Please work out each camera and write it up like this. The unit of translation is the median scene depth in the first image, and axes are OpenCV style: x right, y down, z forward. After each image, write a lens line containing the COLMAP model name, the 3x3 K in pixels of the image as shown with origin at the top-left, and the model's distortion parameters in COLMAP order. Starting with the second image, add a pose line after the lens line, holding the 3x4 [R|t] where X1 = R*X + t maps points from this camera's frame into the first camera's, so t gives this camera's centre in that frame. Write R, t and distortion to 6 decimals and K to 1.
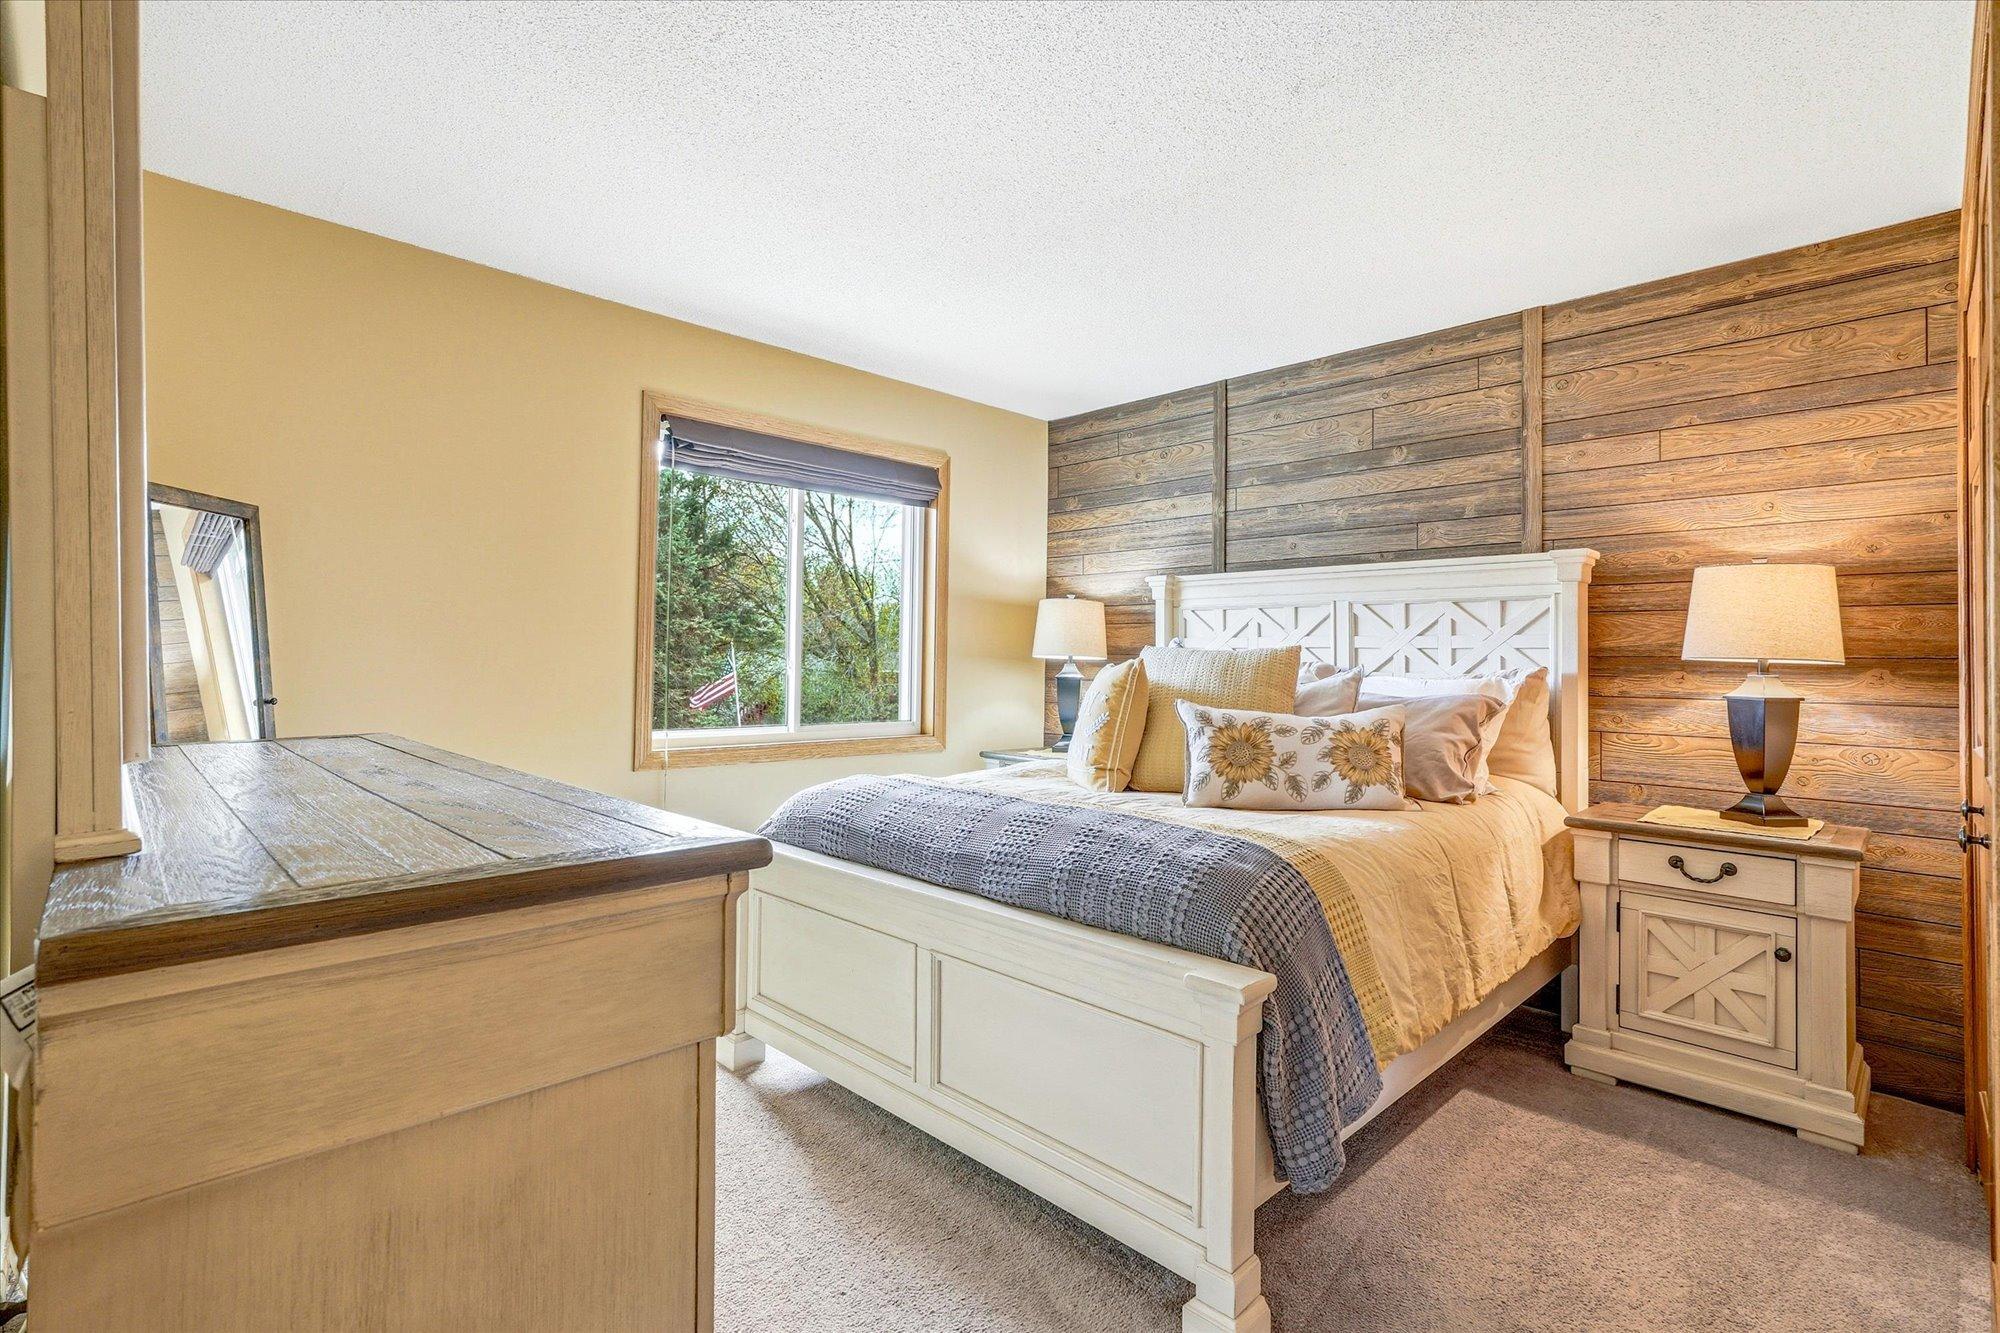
lens RADIAL K [[920.4, 0, 1000.0], [0, 920.4, 661.3], [0, 0, 1]] dist [-0.013255, 0.000068]
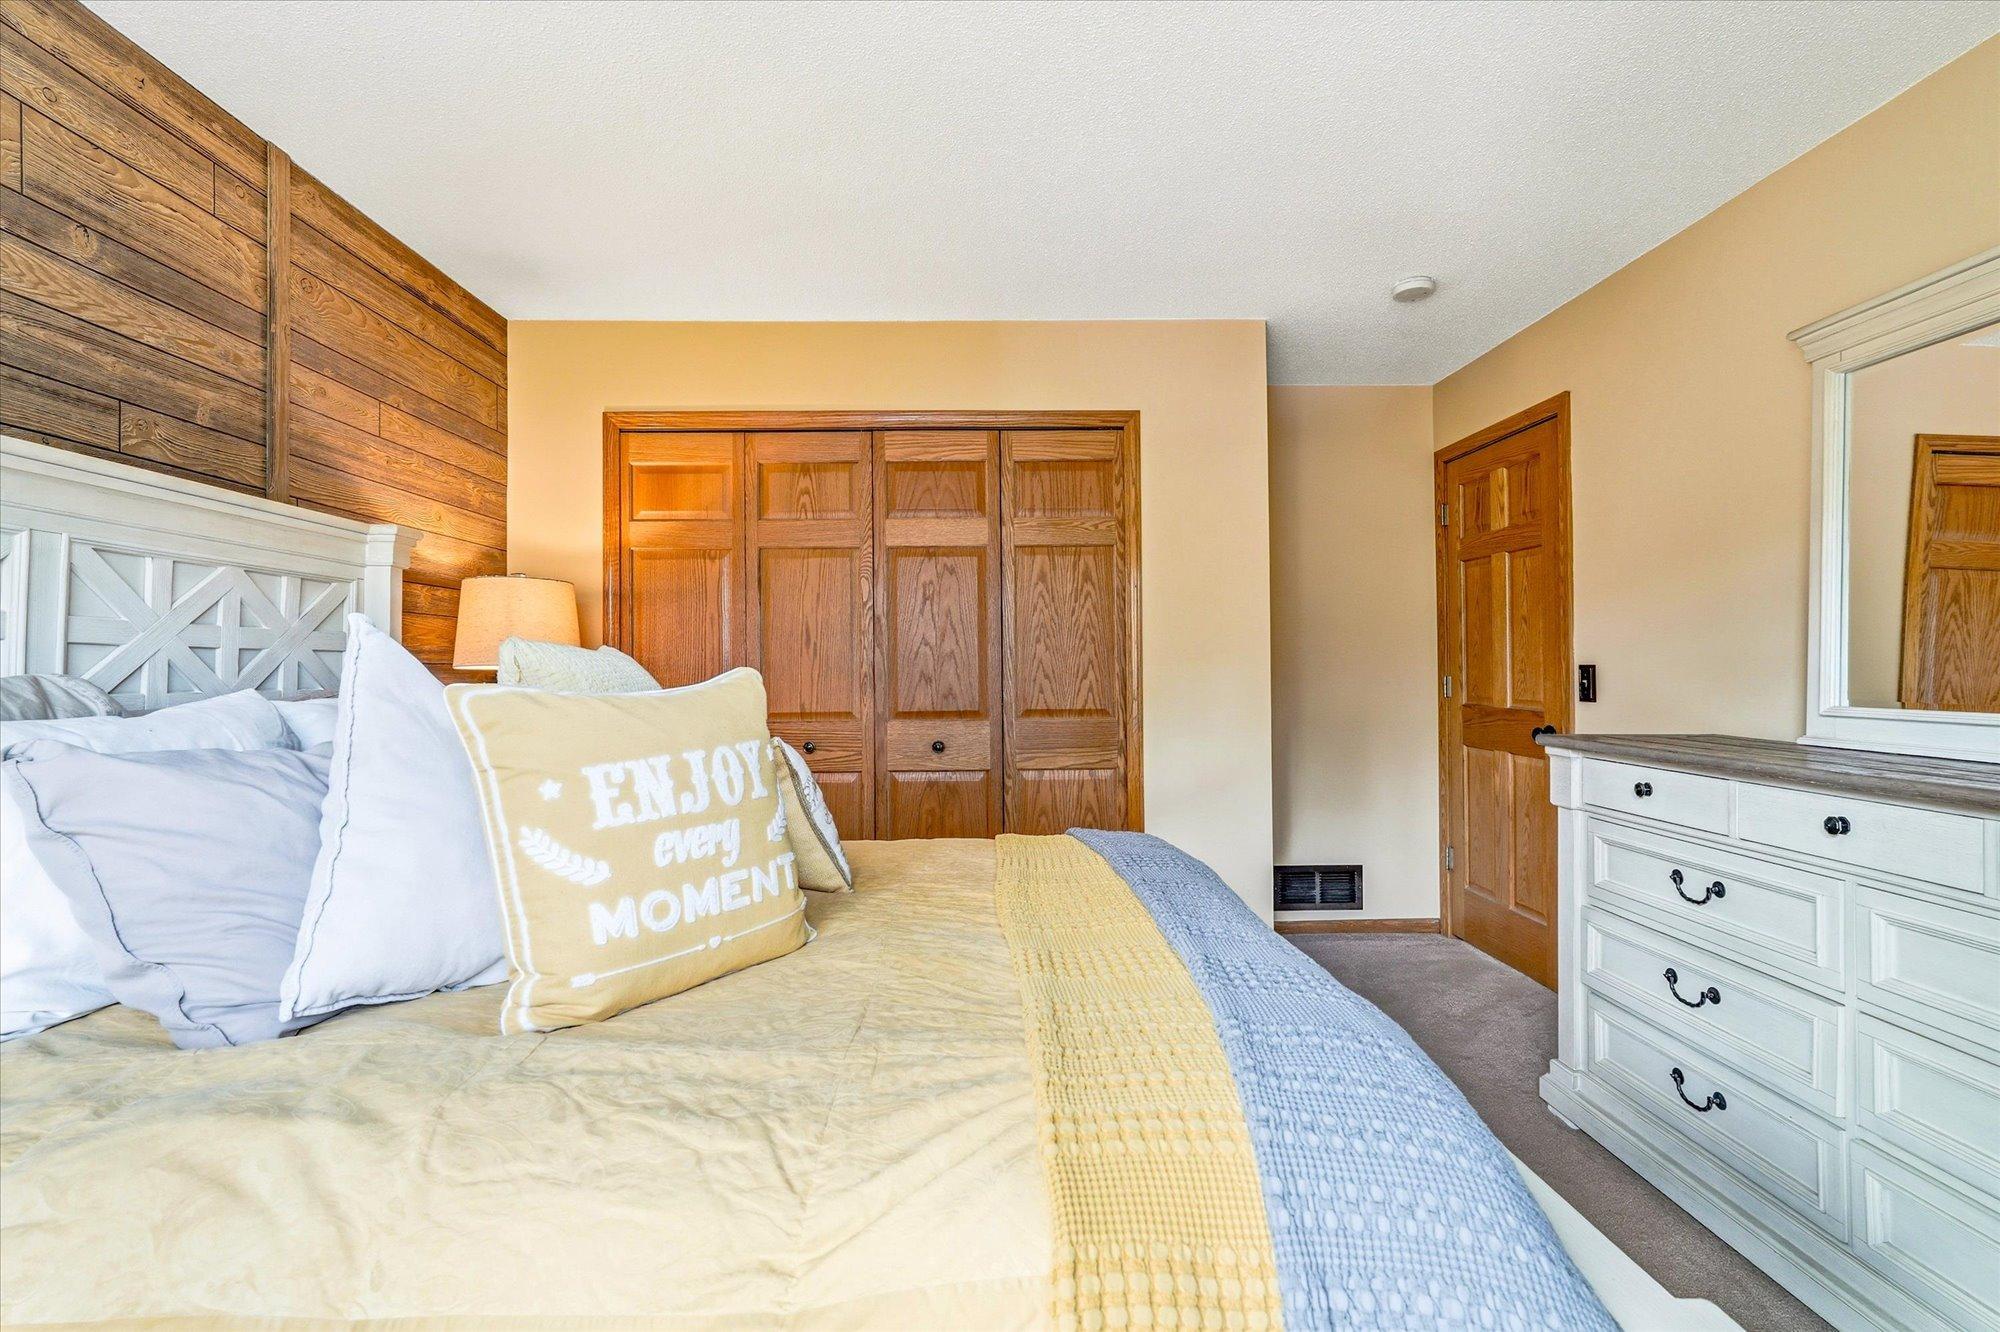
lens RADIAL K [[920.4, 0, 1000.0], [0, 920.4, 660.8], [0, 0, 1]] dist [-0.013255, 0.000068]
pose [[-0.752393, 0.001864, 0.658712, -0.258048], [0.006933, 0.999963, 0.005089, -0.006952], [-0.658678, 0.008395, -0.752378, 1.140791]]
